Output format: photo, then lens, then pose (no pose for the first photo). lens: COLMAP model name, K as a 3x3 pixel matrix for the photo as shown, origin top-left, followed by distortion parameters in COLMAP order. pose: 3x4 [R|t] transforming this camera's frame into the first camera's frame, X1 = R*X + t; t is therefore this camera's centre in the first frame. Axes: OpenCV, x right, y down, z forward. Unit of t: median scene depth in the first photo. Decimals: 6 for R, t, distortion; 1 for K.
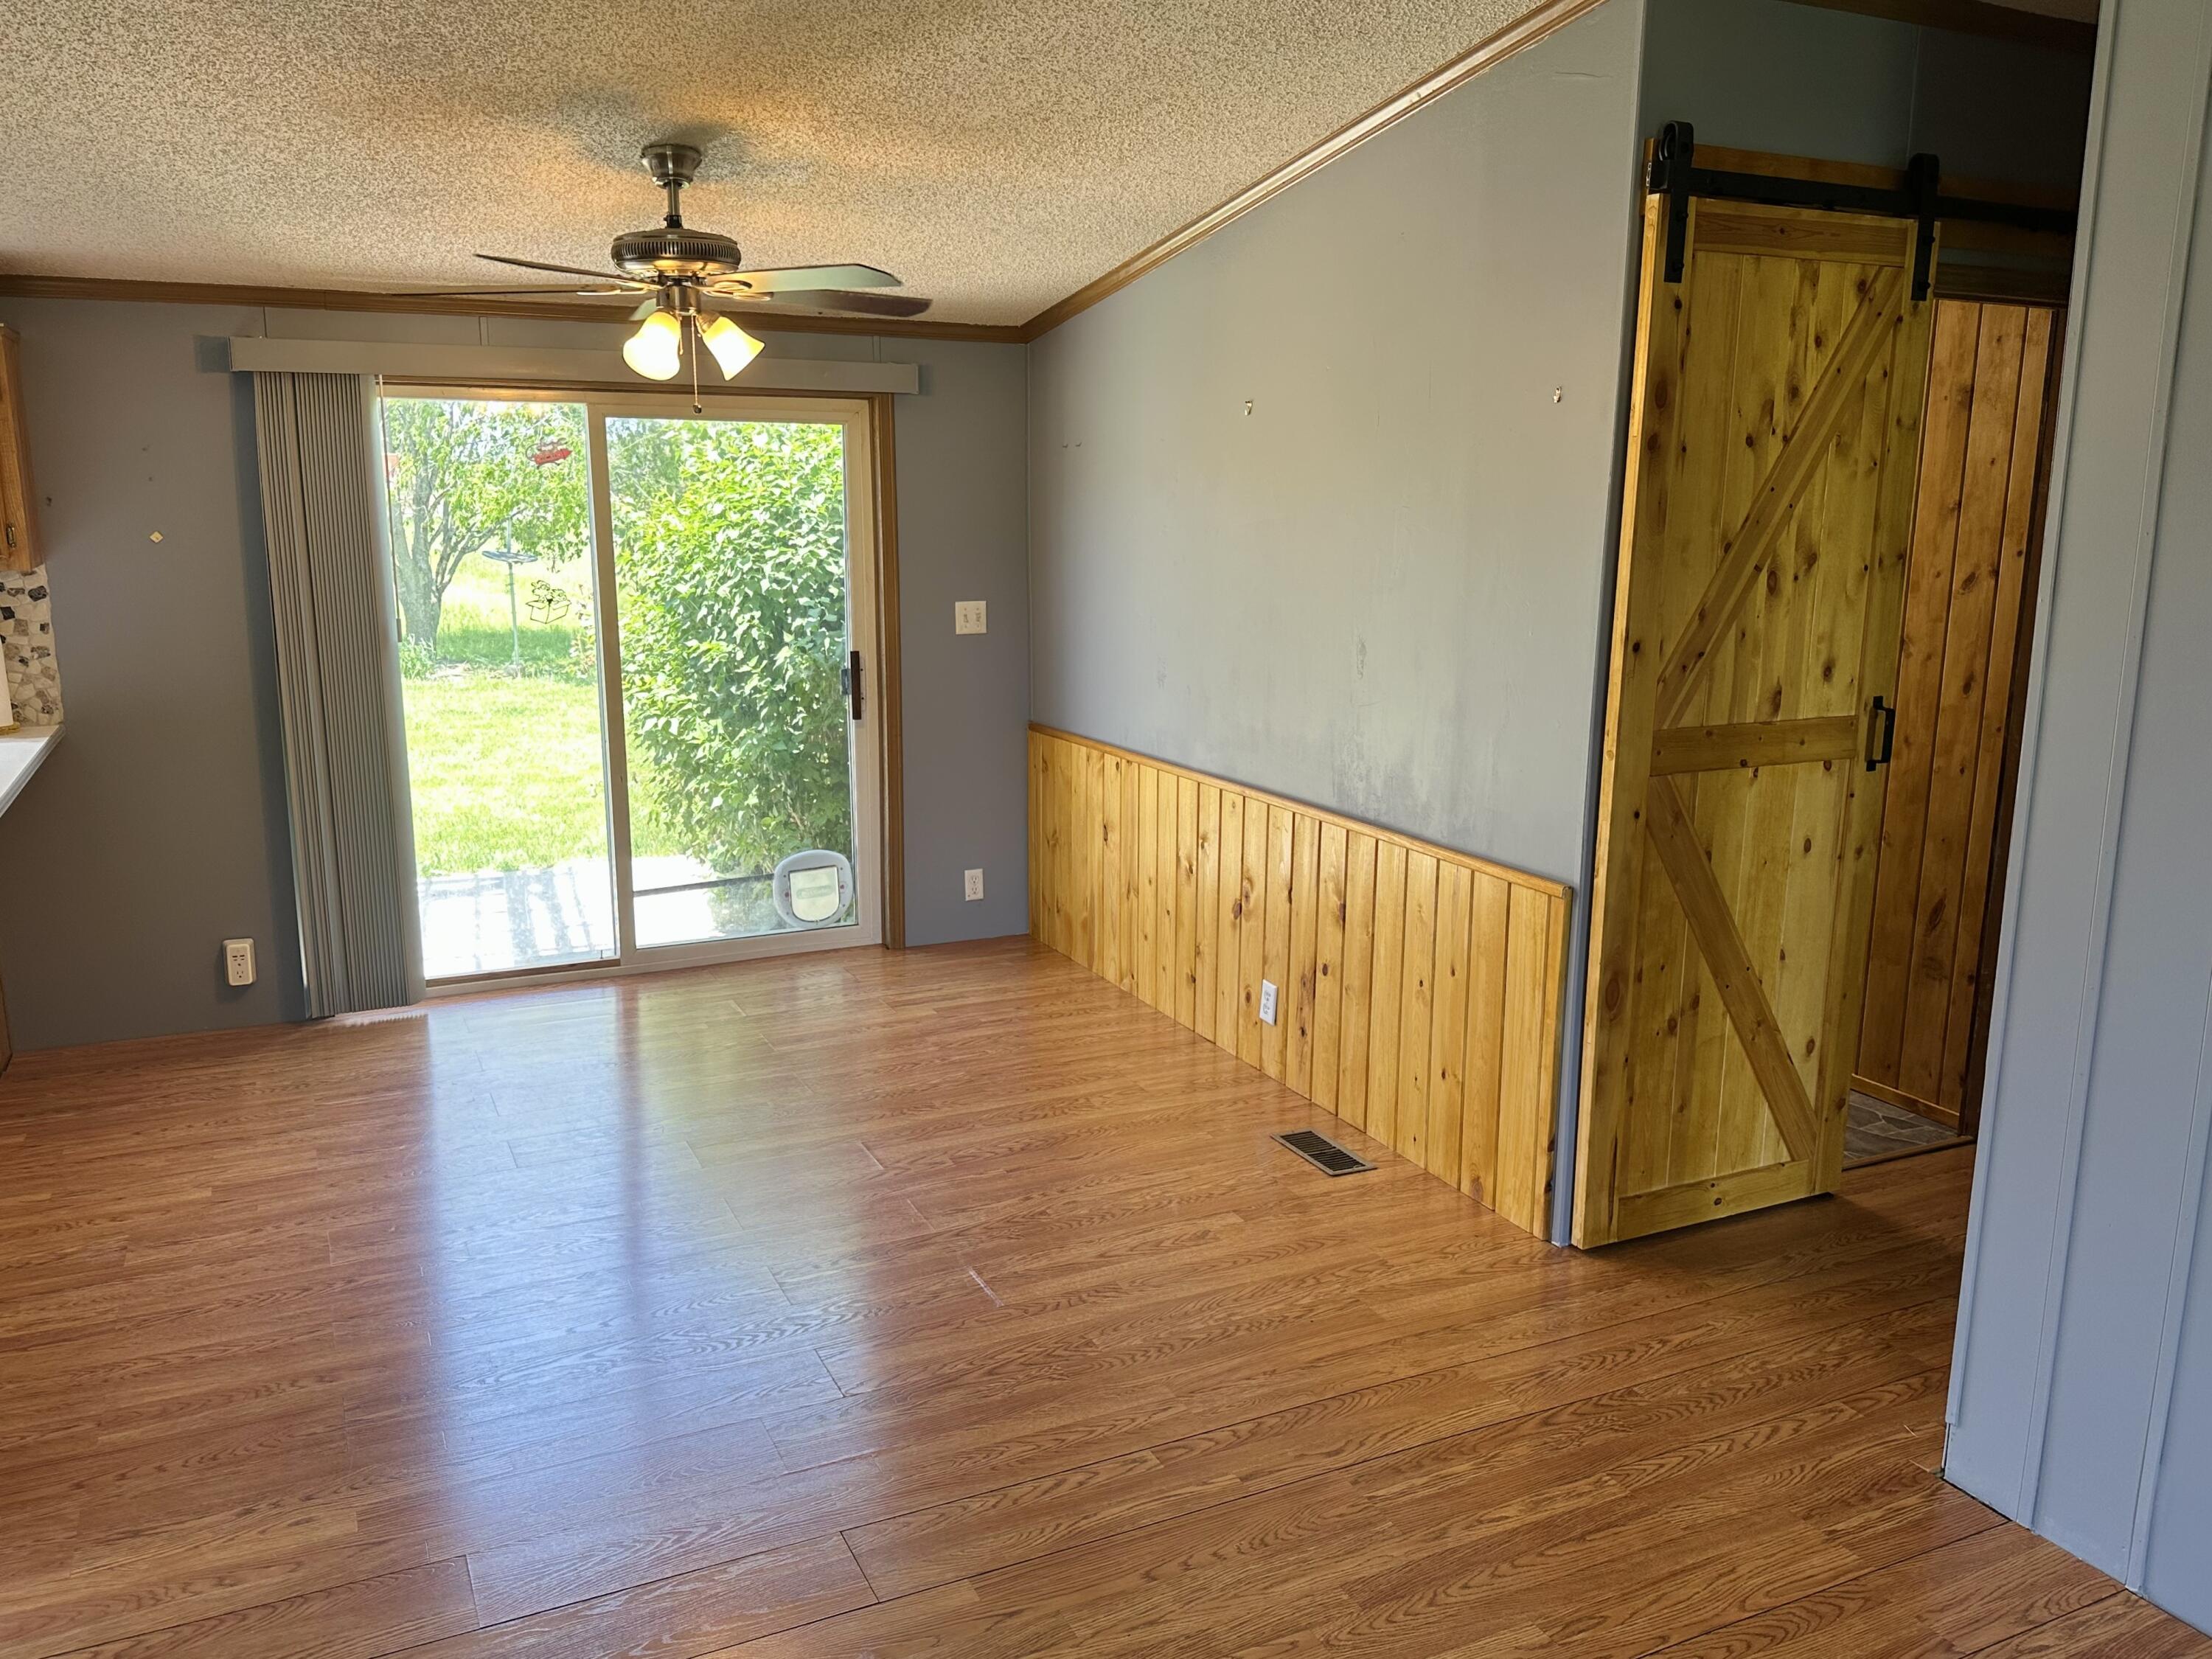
lens RADIAL K [[1690.7, 0, 1105.3], [0, 1690.7, 834.6], [0, 0, 1]] dist [0.032571, -0.017214]
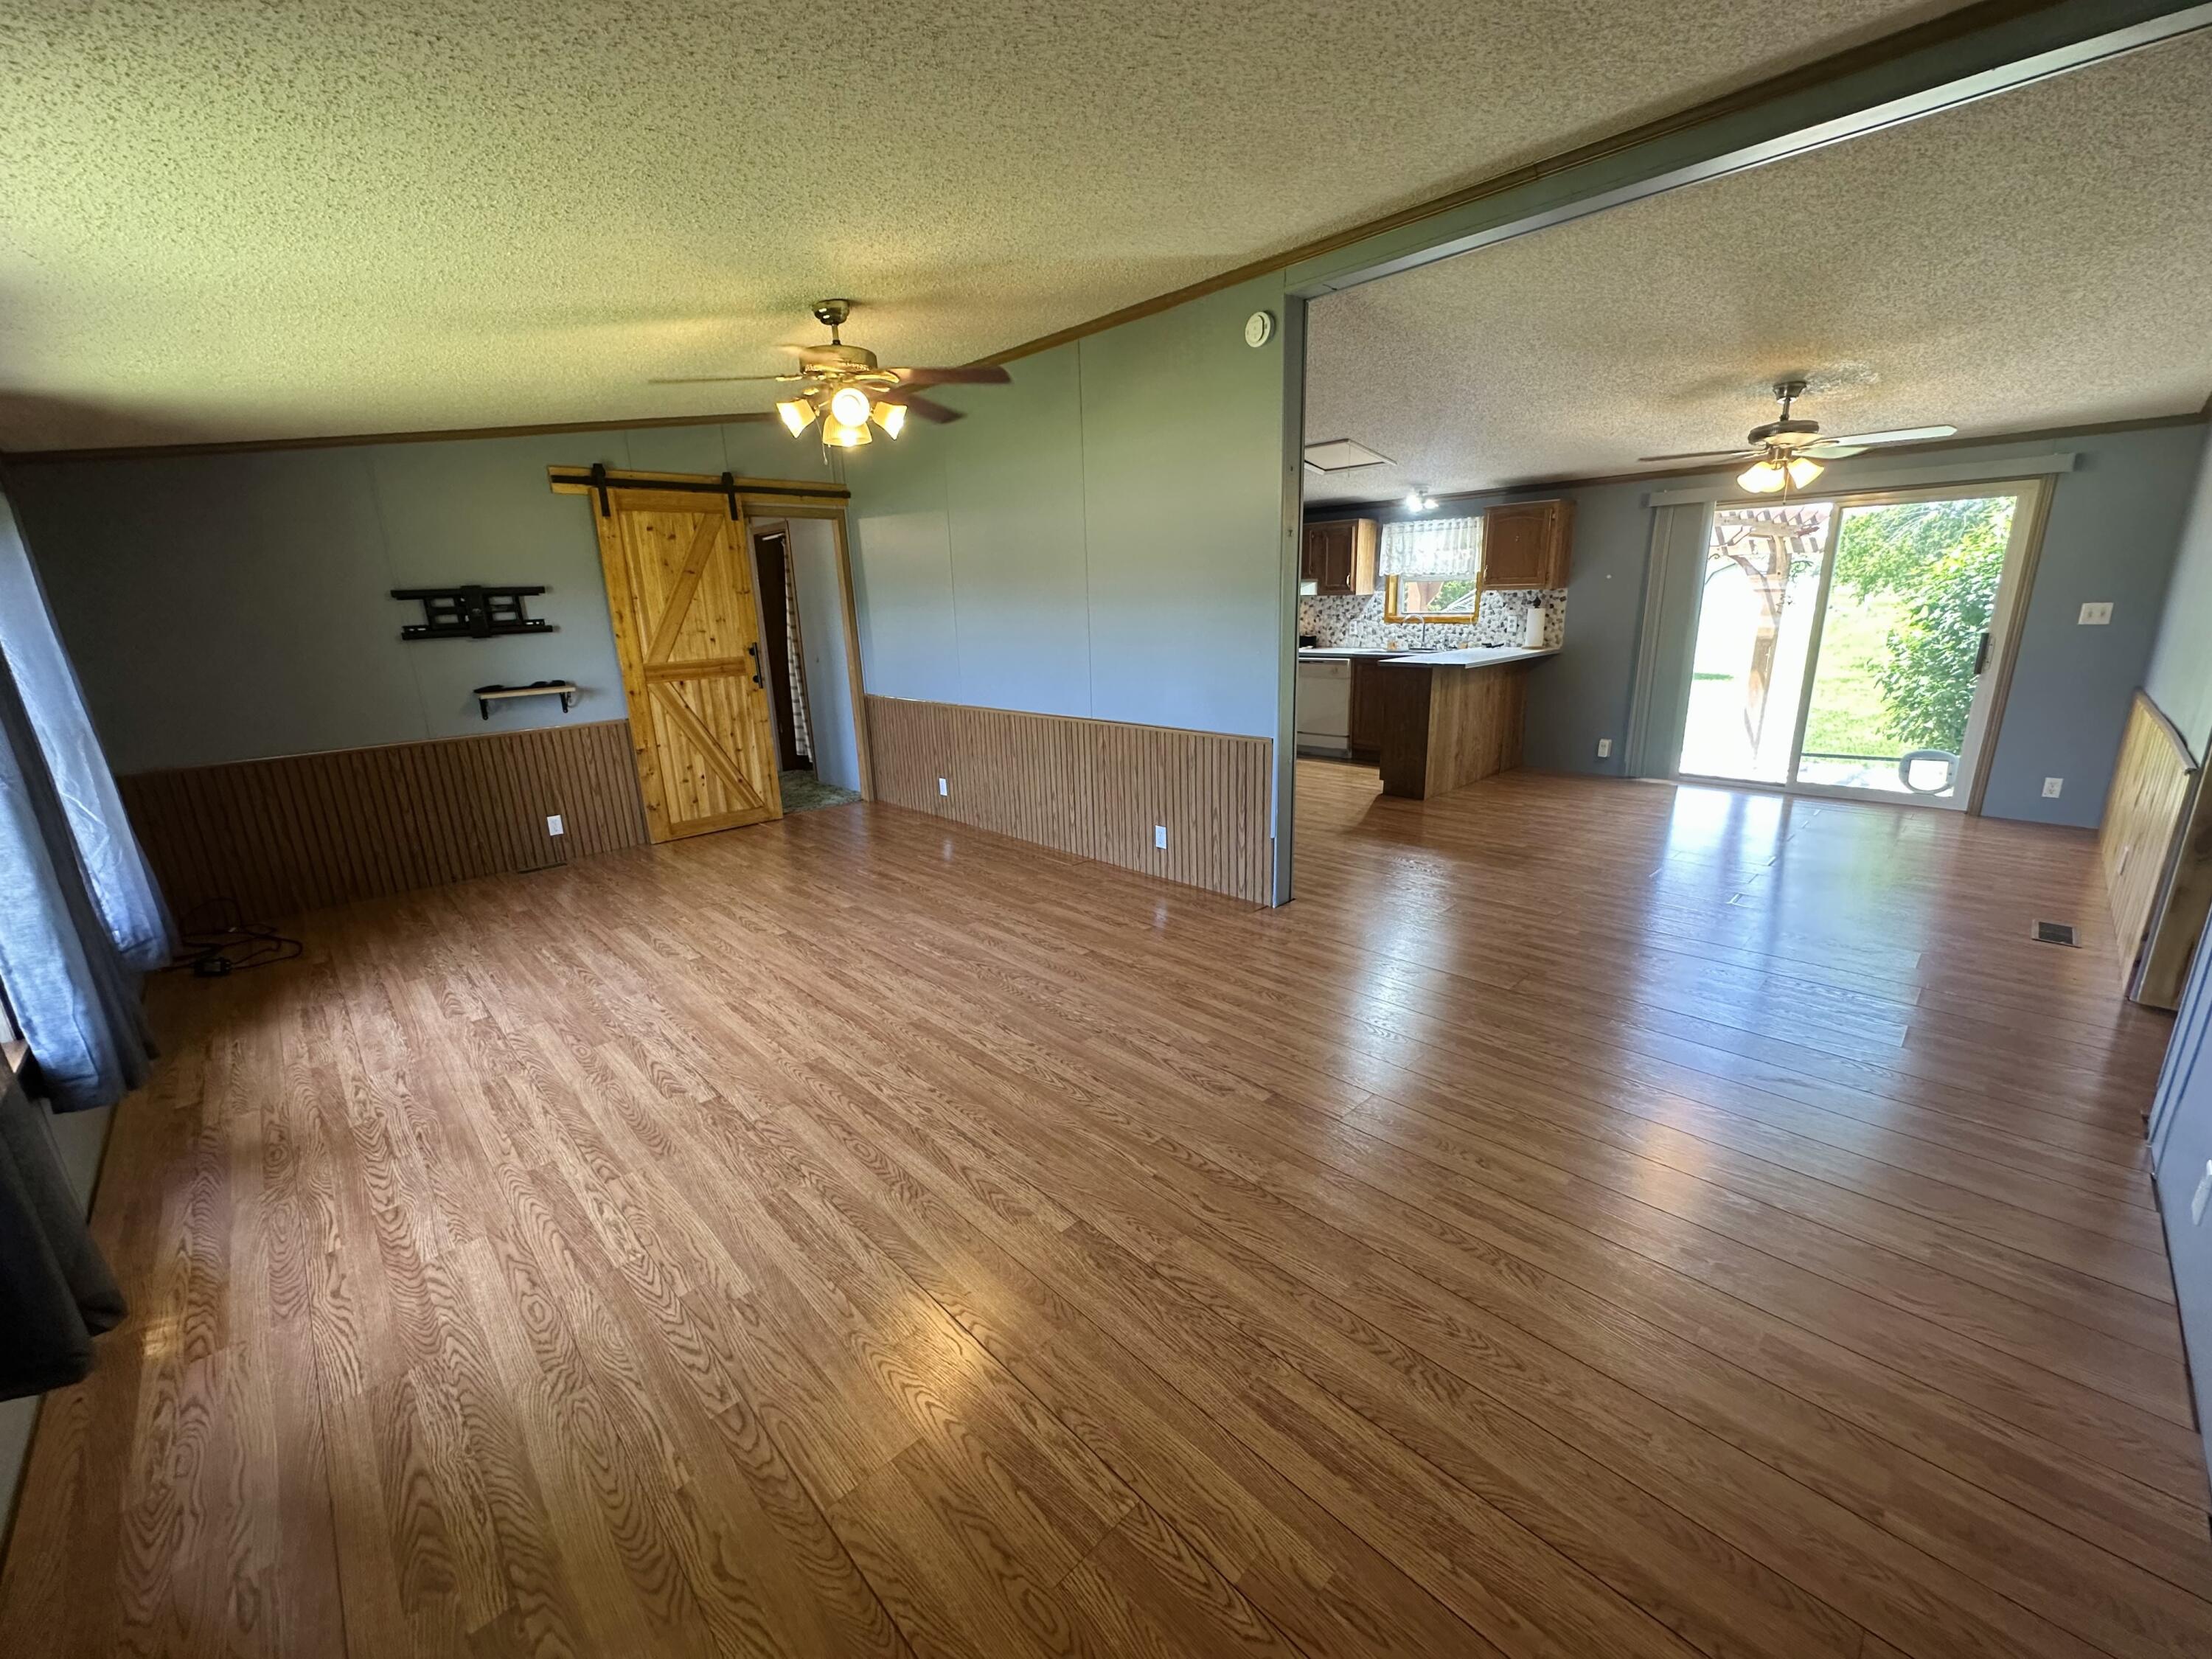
lens RADIAL K [[877.2, 0, 1107.6], [0, 877.2, 821.5], [0, 0, 1]] dist [0.004259, 0.000655]
pose [[0.312783, 0.225625, -0.922637, 0.524366], [-0.157752, 0.970226, 0.183783, 0.061043], [0.936633, 0.088064, 0.339063, -0.128729]]
